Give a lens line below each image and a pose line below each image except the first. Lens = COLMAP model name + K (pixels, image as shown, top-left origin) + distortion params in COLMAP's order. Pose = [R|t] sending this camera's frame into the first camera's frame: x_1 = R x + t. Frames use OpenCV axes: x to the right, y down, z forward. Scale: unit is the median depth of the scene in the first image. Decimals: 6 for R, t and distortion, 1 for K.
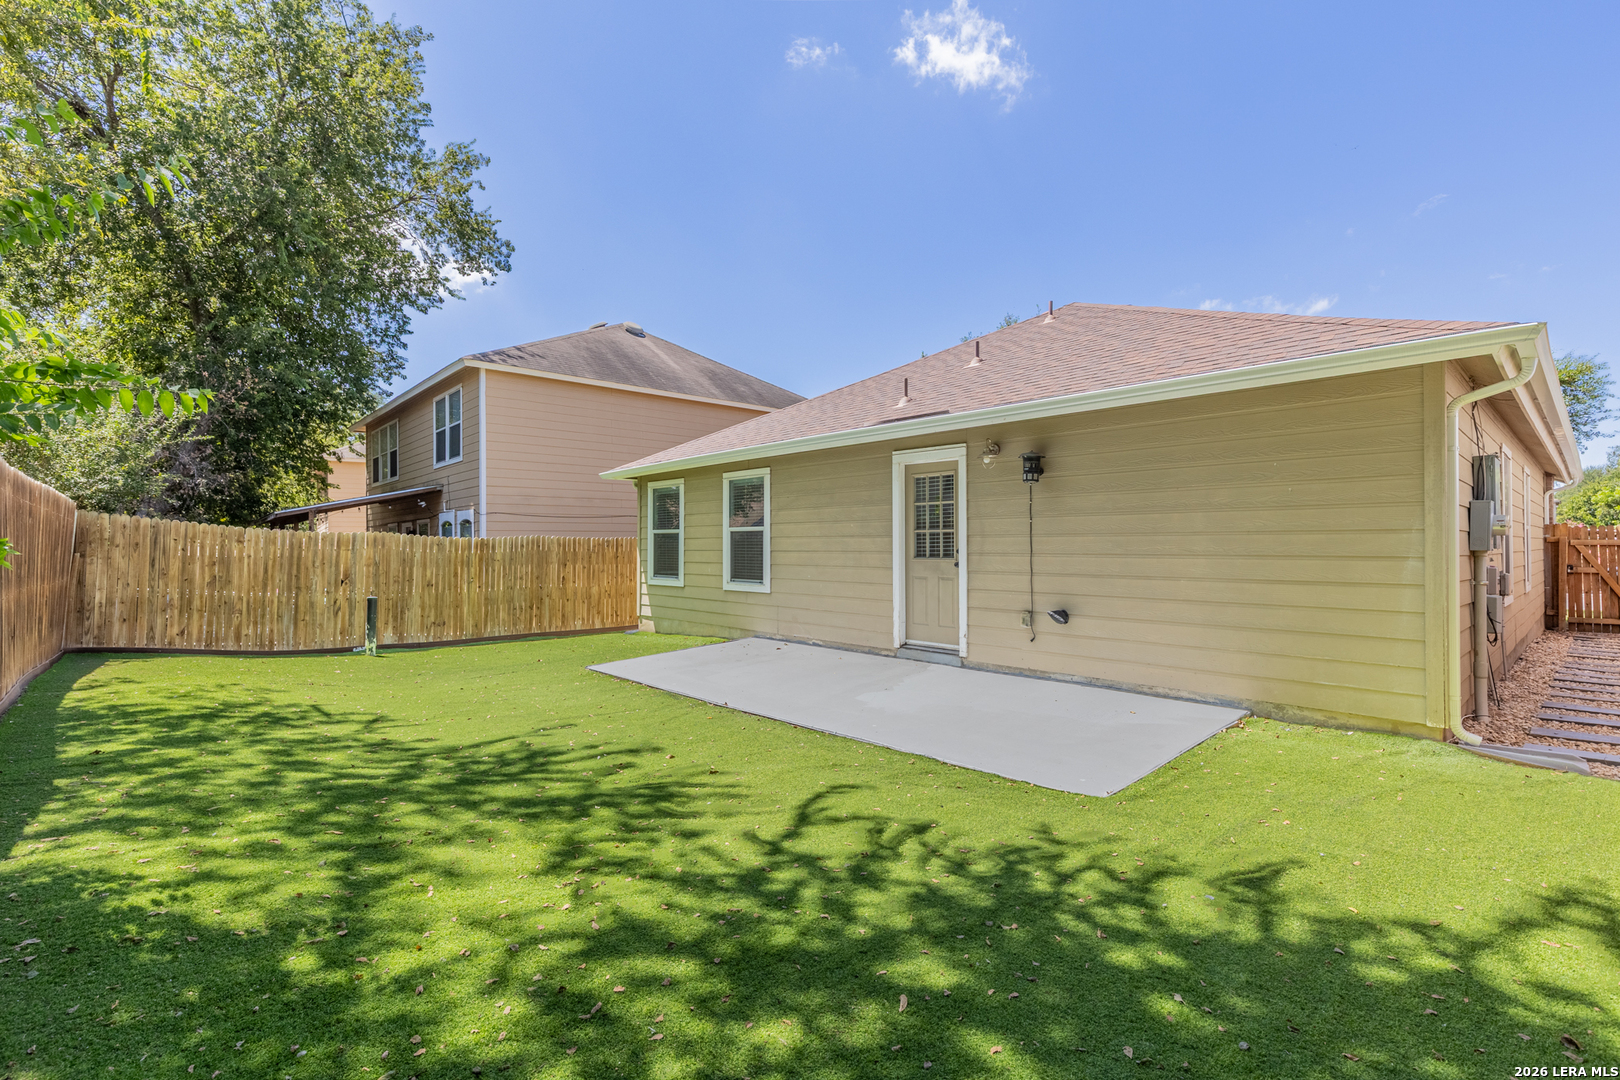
lens RADIAL K [[733.7, 0, 817.9], [0, 733.7, 547.6], [0, 0, 1]] dist [0.008919, -0.001557]
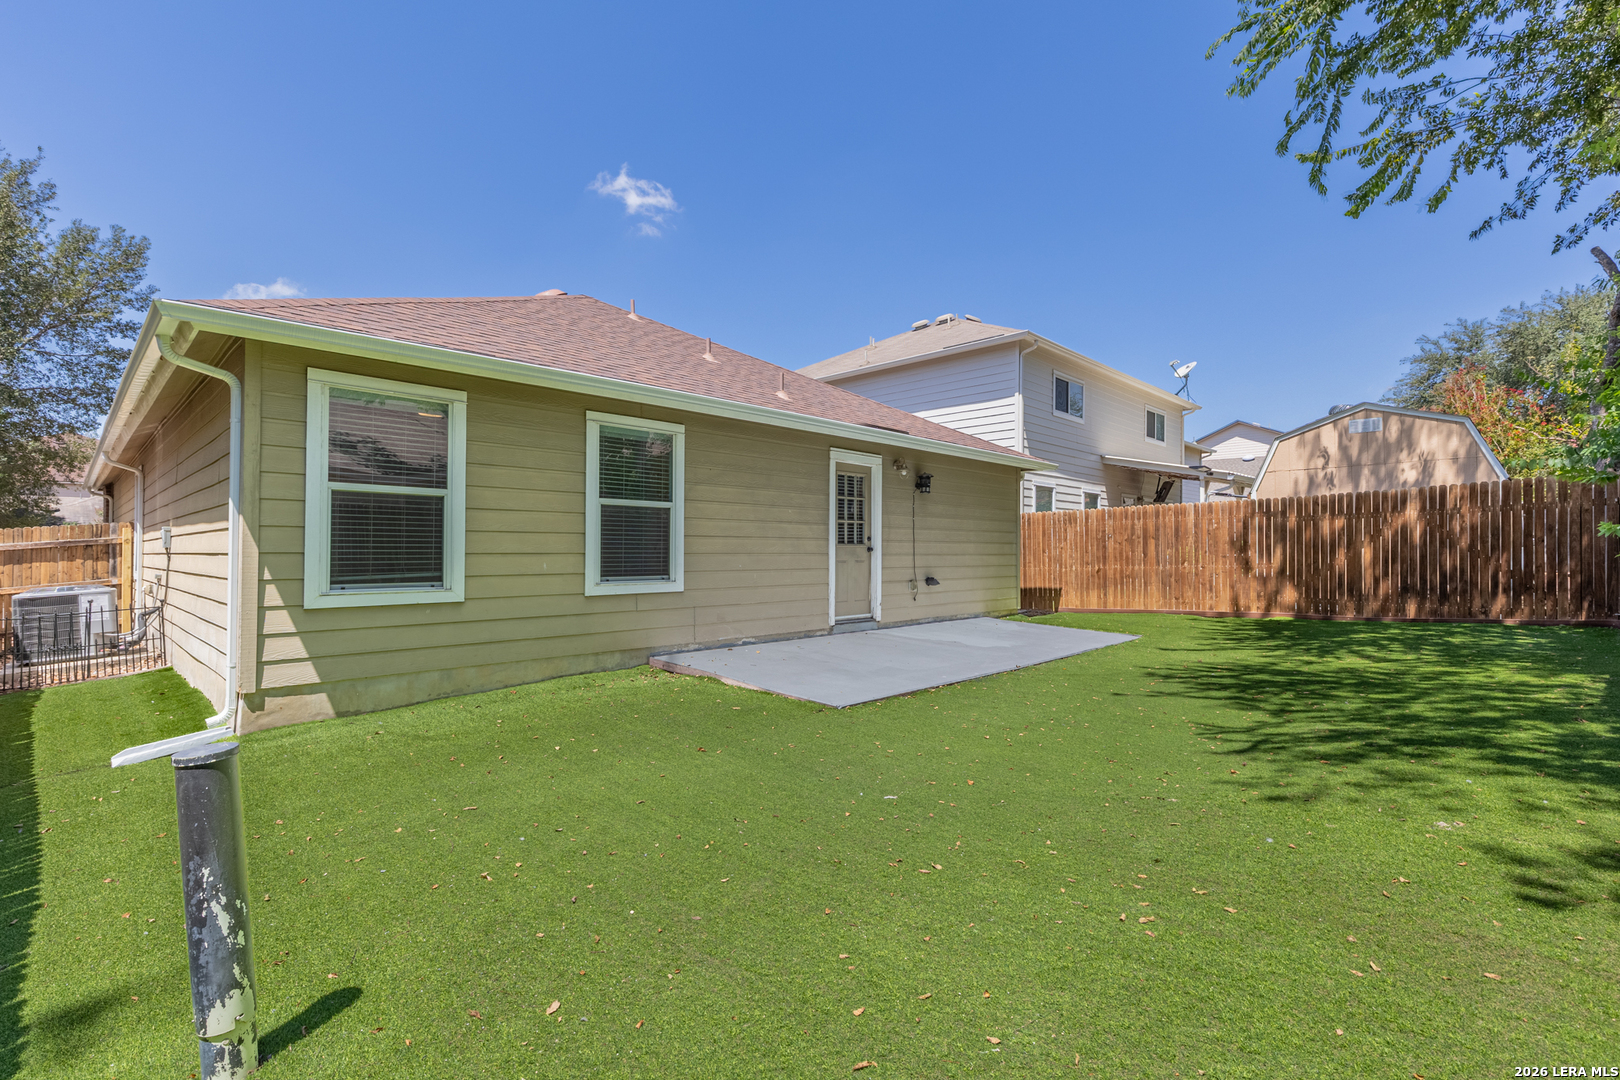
lens RADIAL K [[733.7, 0, 812.1], [0, 733.7, 533.5], [0, 0, 1]] dist [0.008919, -0.001557]
pose [[-0.049746, 0.001940, 0.998760, -0.941419], [-0.022333, 0.999746, -0.003055, 0.001719], [-0.998512, -0.022457, -0.049690, 1.027880]]
